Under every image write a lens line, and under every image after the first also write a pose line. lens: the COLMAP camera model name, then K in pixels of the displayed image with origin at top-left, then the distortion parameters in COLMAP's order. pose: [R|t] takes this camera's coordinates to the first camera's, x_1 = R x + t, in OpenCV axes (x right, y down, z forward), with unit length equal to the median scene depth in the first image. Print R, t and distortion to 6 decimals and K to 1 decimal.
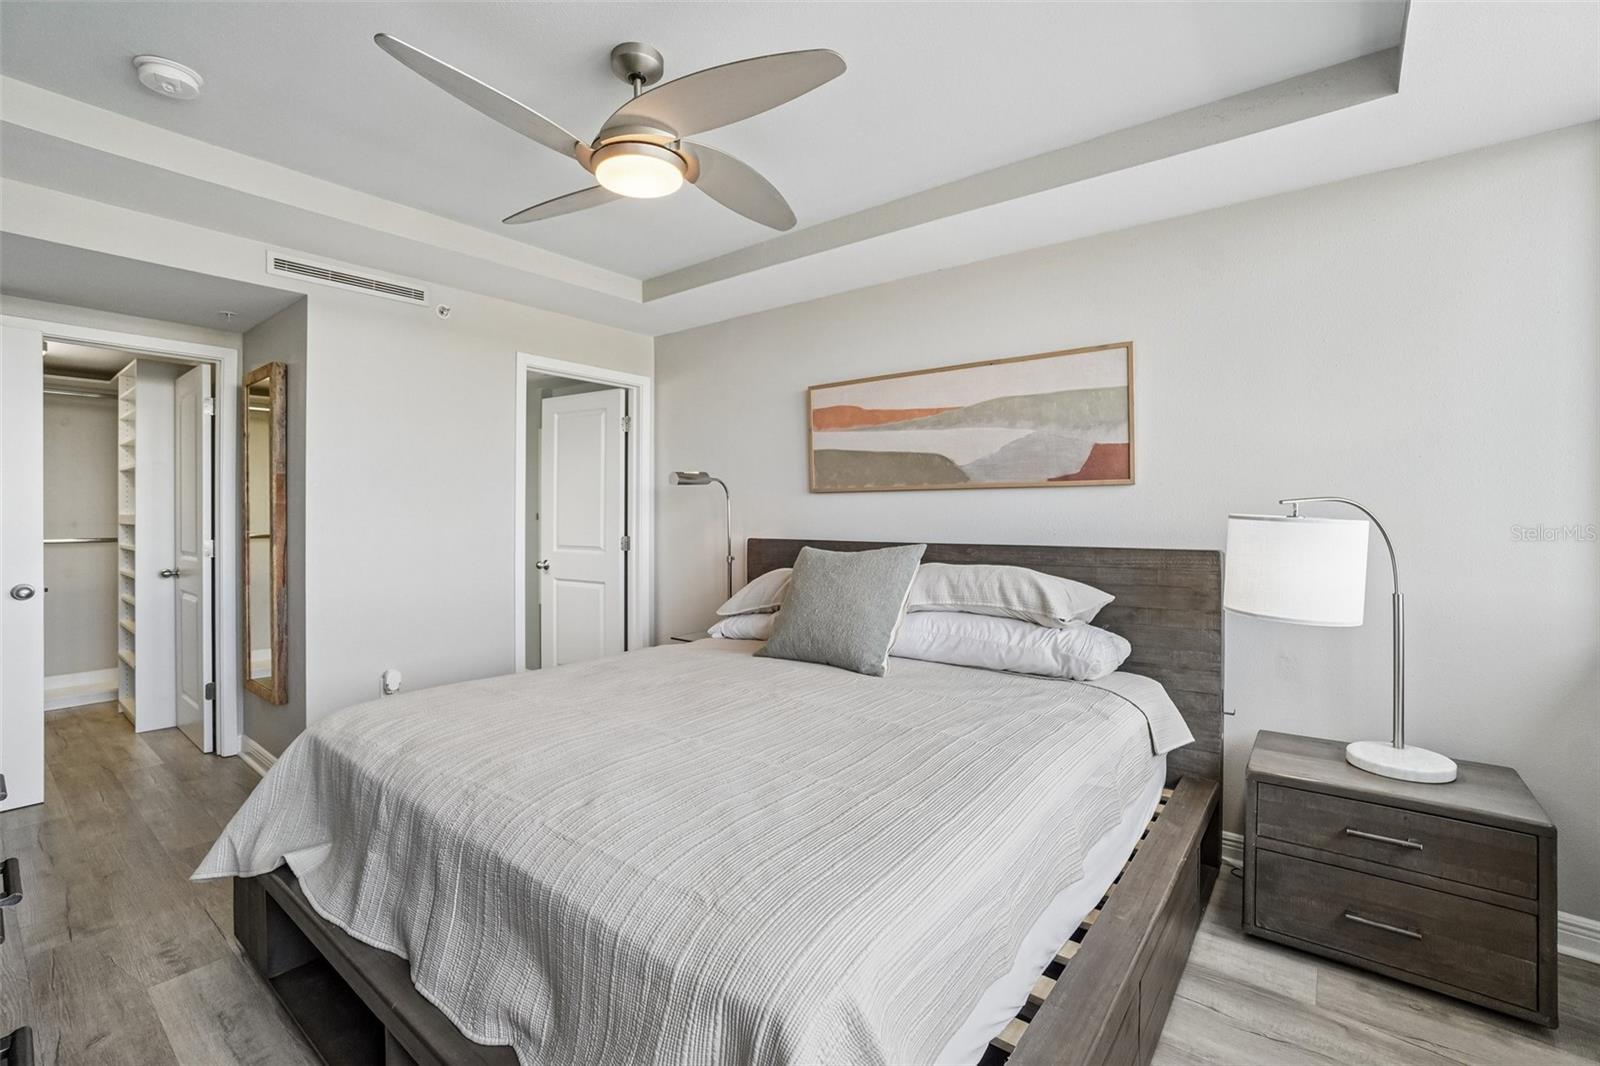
lens RADIAL K [[717.0, 0, 798.3], [0, 717.0, 519.1], [0, 0, 1]] dist [-0.050860, 0.019906]
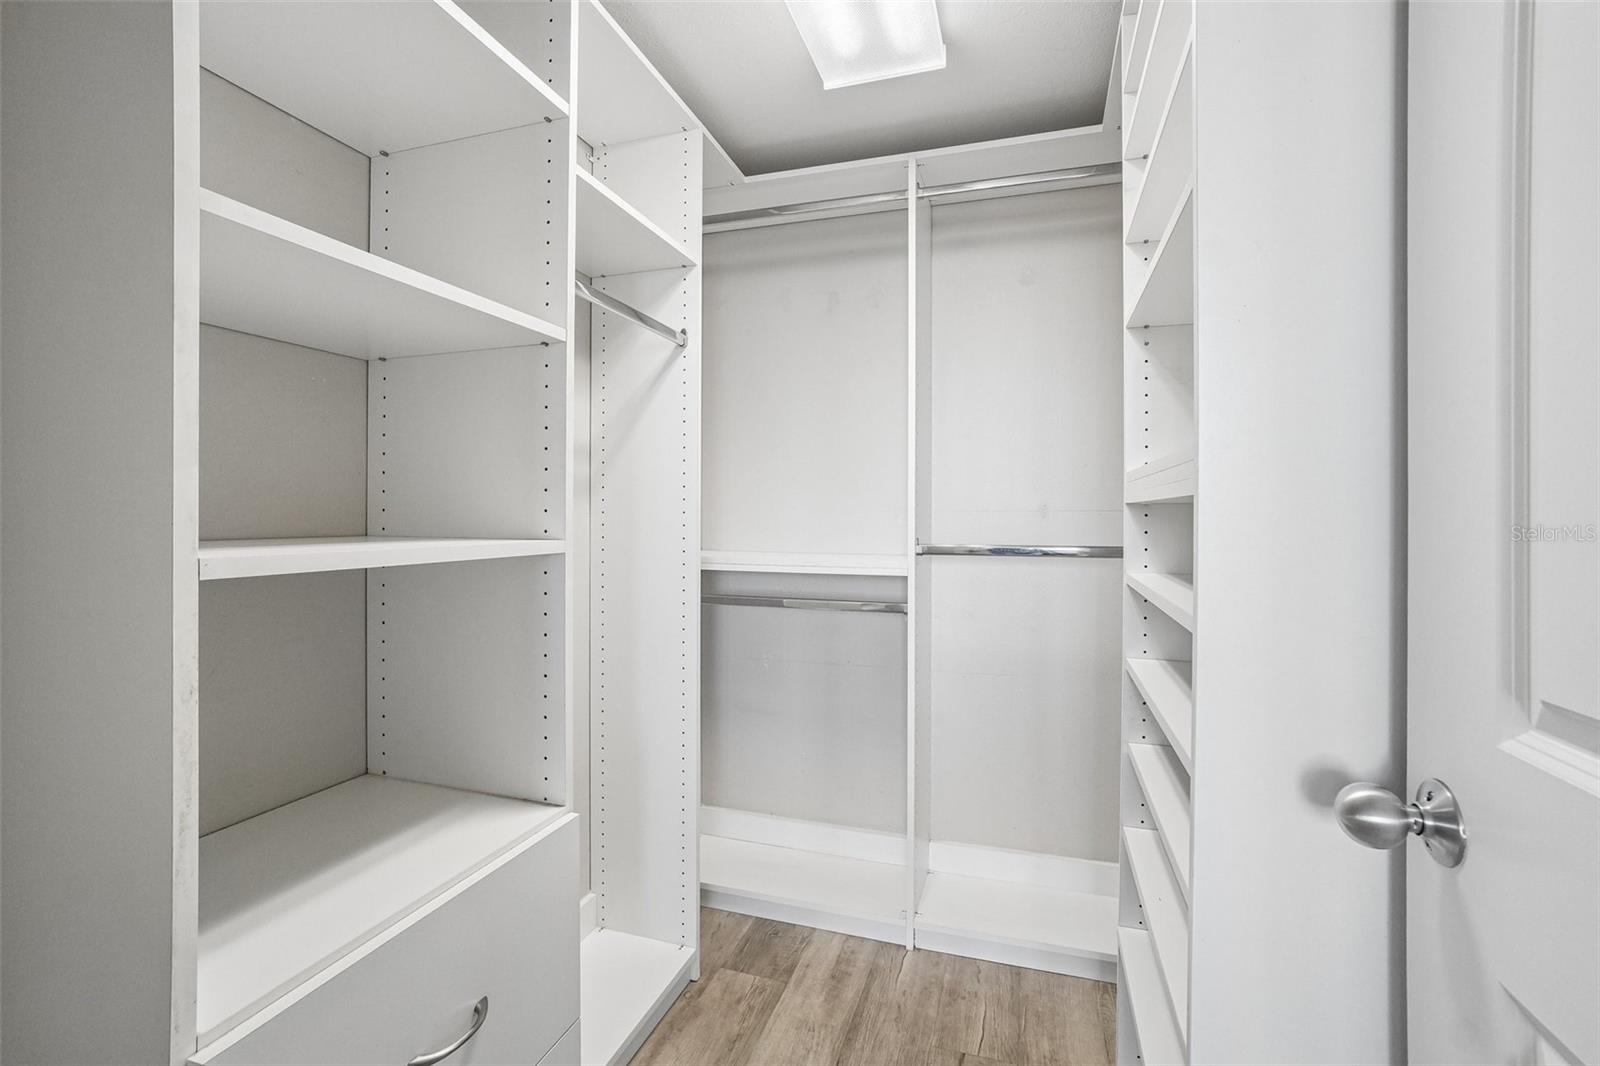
lens RADIAL K [[717.0, 0, 798.3], [0, 717.0, 519.1], [0, 0, 1]] dist [-0.050860, 0.019906]
pose [[0.361429, 0.009171, -0.932355, -0.789089], [-0.004730, 0.999957, 0.008003, 0.012552], [0.932388, 0.001518, 0.361457, 0.804804]]
